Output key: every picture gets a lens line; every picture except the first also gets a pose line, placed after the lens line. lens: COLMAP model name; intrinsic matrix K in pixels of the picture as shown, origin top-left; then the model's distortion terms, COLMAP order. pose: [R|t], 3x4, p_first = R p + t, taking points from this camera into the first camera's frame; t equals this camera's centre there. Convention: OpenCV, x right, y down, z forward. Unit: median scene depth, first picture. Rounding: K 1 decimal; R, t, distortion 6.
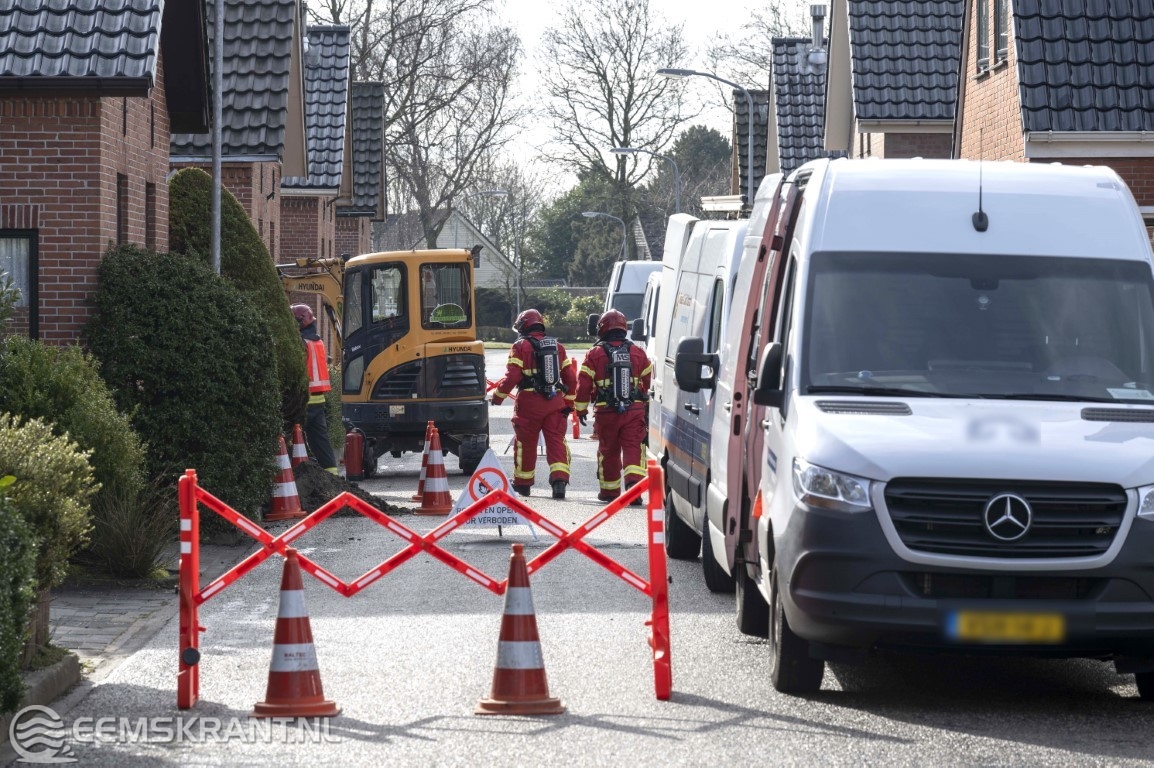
lens RADIAL K [[4026.2, 0, 577.0], [0, 4026.2, 384.0], [0, 0, 1]] dist [-0.015870, 1.947768]
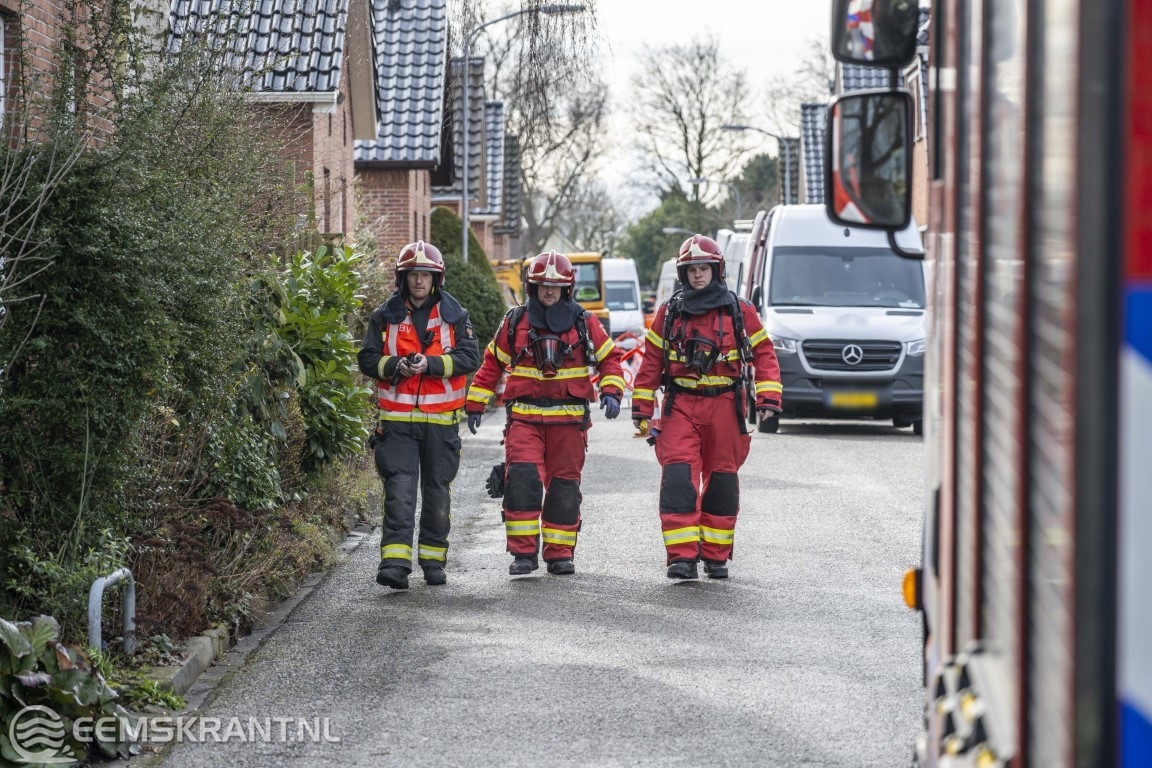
lens RADIAL K [[4019.3, 0, 576.0], [0, 4019.3, 384.0], [0, 0, 1]] dist [-0.015870, 1.947768]
pose [[0.999745, -0.010987, -0.019753, -0.003393], [0.010908, 0.999932, -0.004121, 0.017543], [0.019797, 0.003904, 0.999796, -0.421287]]
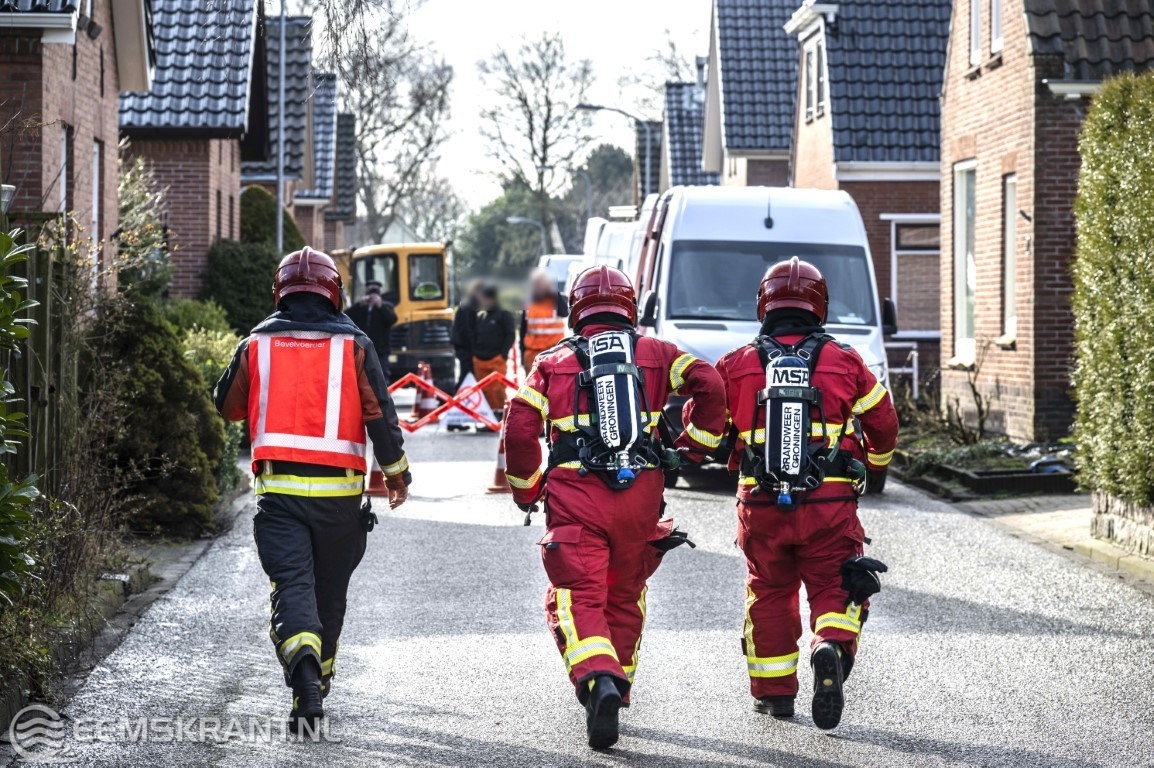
lens RADIAL K [[3772.7, 0, 577.0], [0, 3772.7, 384.0], [0, 0, 1]] dist [0.103960, 0.108995]
pose [[0.999743, 0.001483, 0.022637, -0.006672], [-0.001511, 0.999998, 0.001213, 0.009038], [-0.022635, -0.001246, 0.999743, -0.207404]]
